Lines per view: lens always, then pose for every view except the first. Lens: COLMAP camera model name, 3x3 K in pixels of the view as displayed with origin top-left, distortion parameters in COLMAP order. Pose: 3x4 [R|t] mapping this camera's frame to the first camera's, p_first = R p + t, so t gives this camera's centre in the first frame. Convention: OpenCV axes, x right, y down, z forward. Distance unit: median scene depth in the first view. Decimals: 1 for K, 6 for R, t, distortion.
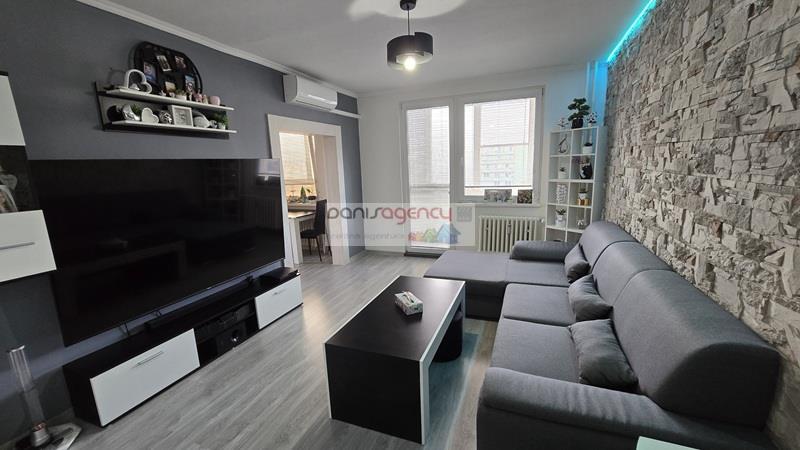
lens RADIAL K [[331.2, 0, 398.2], [0, 331.2, 231.7], [0, 0, 1]] dist [0.000030, 0.000102]
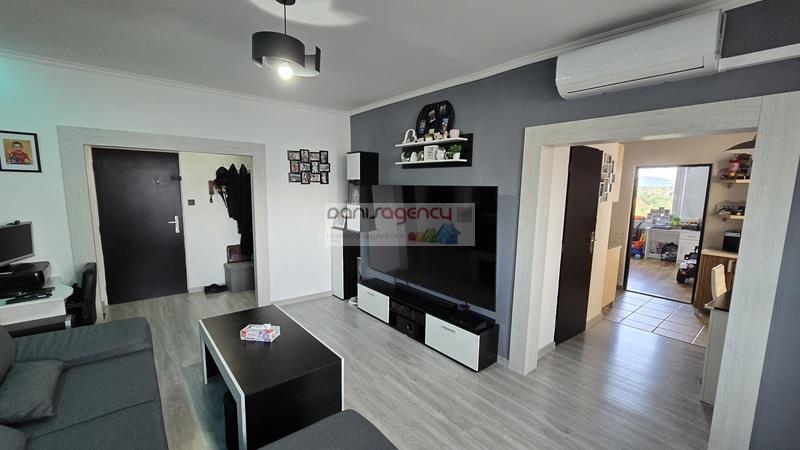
lens RADIAL K [[331.2, 0, 398.2], [0, 331.2, 231.7], [0, 0, 1]] dist [0.000030, 0.000102]
pose [[-0.480215, 0.149114, -0.864383, 0.599105], [-0.174544, 0.949492, 0.260765, -0.378085], [0.859609, 0.276096, -0.429933, 1.564477]]
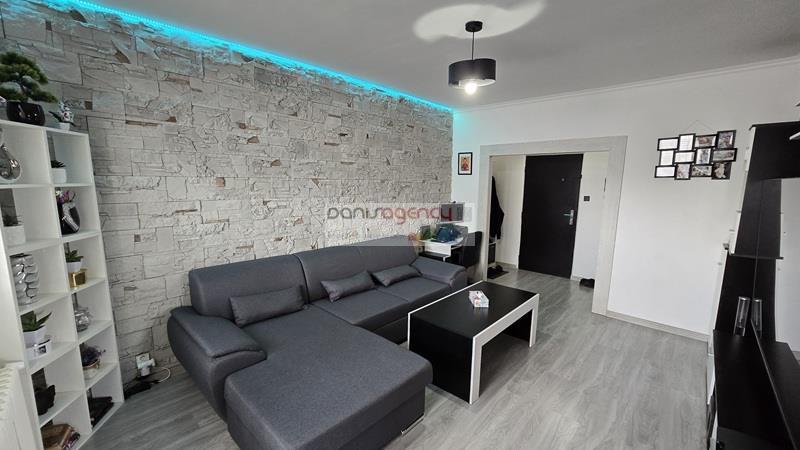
lens RADIAL K [[331.2, 0, 398.2], [0, 331.2, 231.7], [0, 0, 1]] dist [0.000030, 0.000102]
pose [[-0.931719, -0.026785, 0.362191, -0.121447], [0.098667, 0.941100, 0.323413, -0.418298], [-0.349520, 0.337066, -0.874198, 1.929670]]
